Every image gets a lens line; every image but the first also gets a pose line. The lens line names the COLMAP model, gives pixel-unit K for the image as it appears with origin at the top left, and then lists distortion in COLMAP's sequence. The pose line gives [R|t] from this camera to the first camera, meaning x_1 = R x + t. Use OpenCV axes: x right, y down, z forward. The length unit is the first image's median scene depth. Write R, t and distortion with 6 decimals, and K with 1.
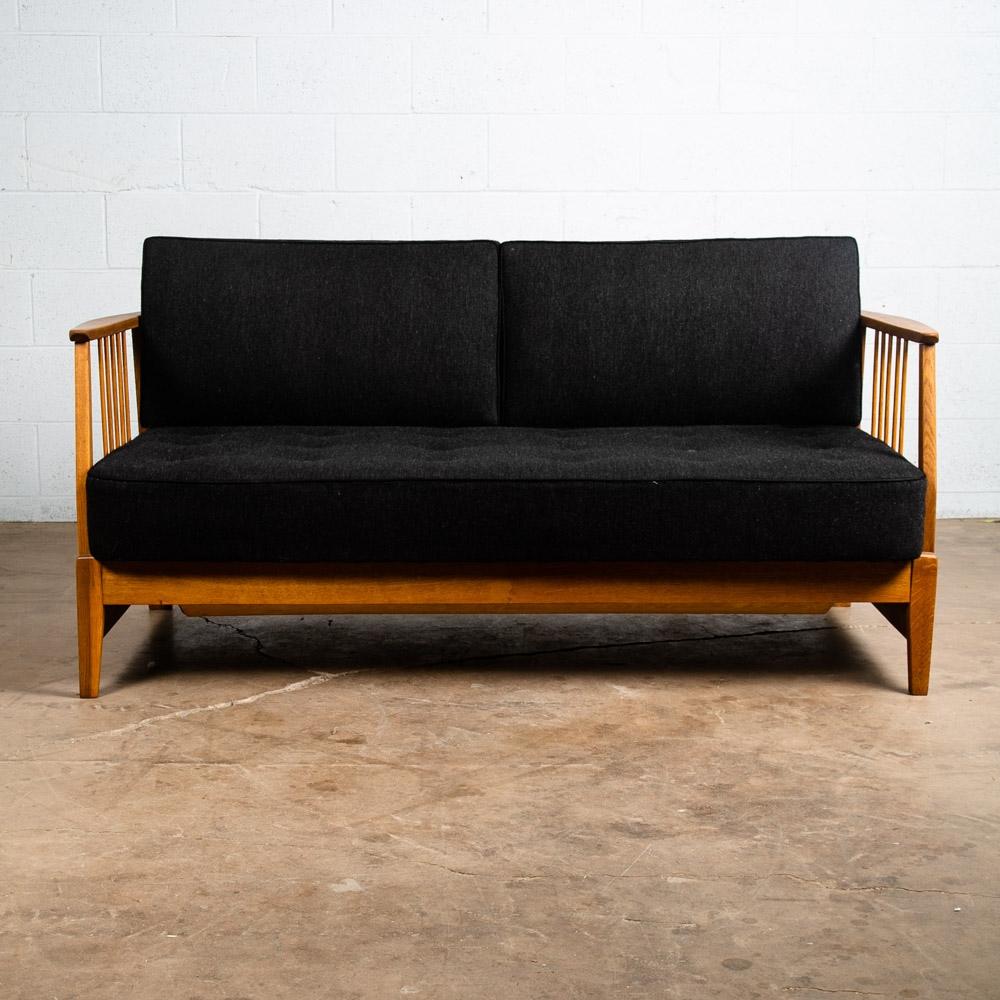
lens RADIAL K [[1779.2, 0, 481.6], [0, 1779.2, 487.9], [0, 0, 1]] dist [0.081223, 0.000000]
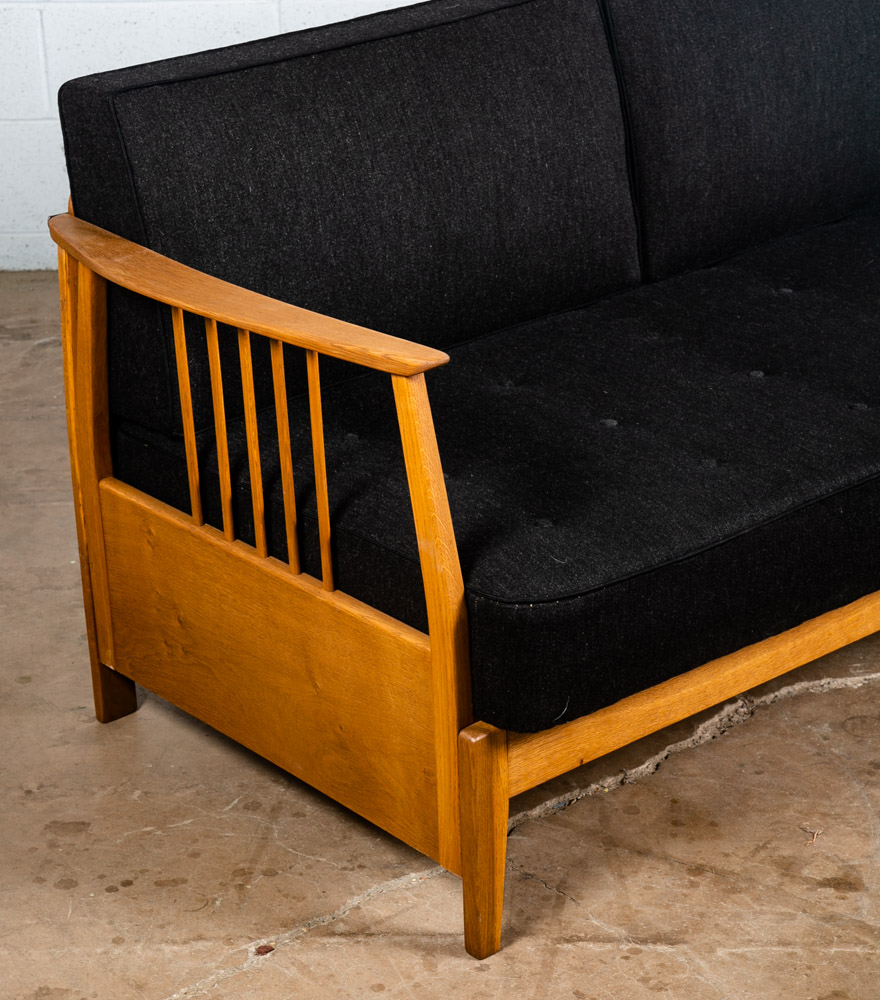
lens RADIAL K [[2665.2, 0, 434.5], [0, 2665.2, 426.8], [0, 0, 1]] dist [0.257363, 0.000000]
pose [[0.997795, -0.010096, -0.065604, -0.160953], [0.024742, 0.973706, 0.226462, -0.255544], [0.061593, -0.227585, 0.971808, 0.079361]]
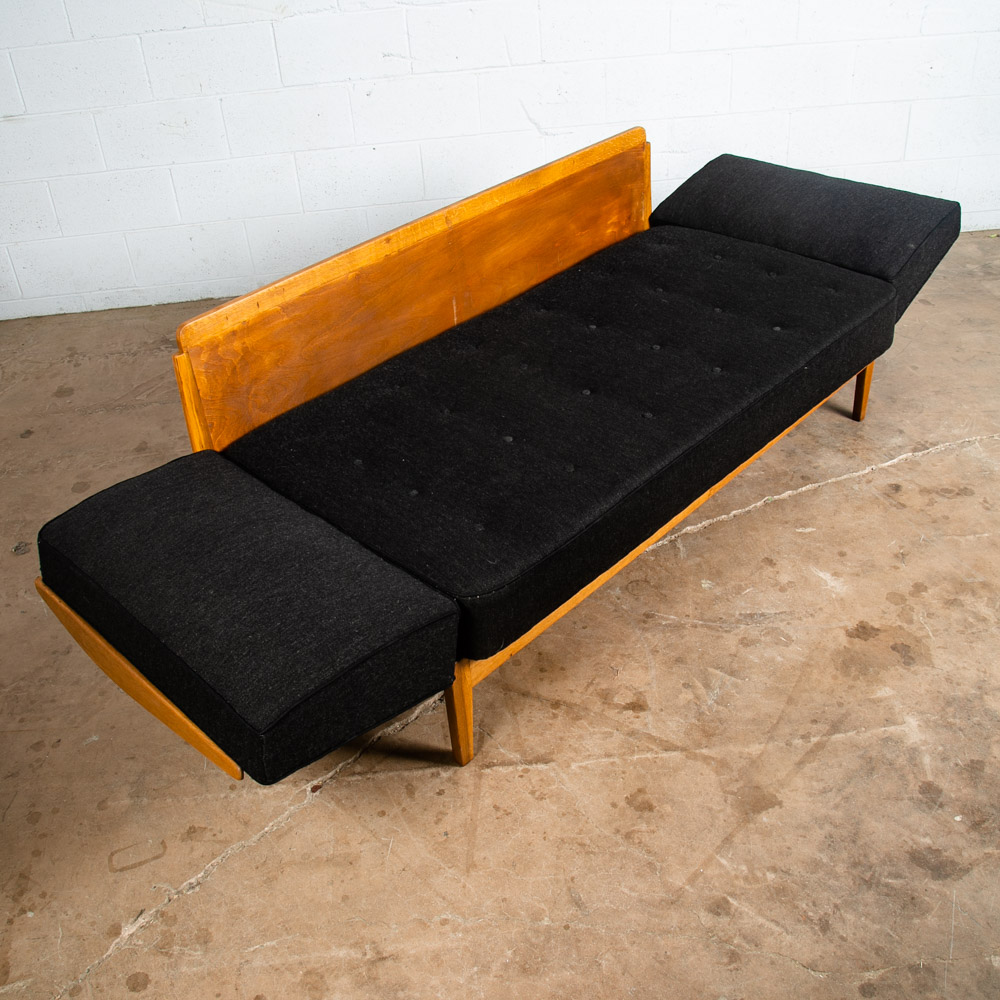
lens RADIAL K [[1064.3, 0, 506.5], [0, 1064.3, 491.9], [0, 0, 1]] dist [-0.089465, 0.000000]
pose [[0.996471, -0.083758, 0.005414, -0.155607], [0.072886, 0.895502, 0.439049, -0.305564], [-0.041623, -0.437105, 0.898447, 0.462676]]
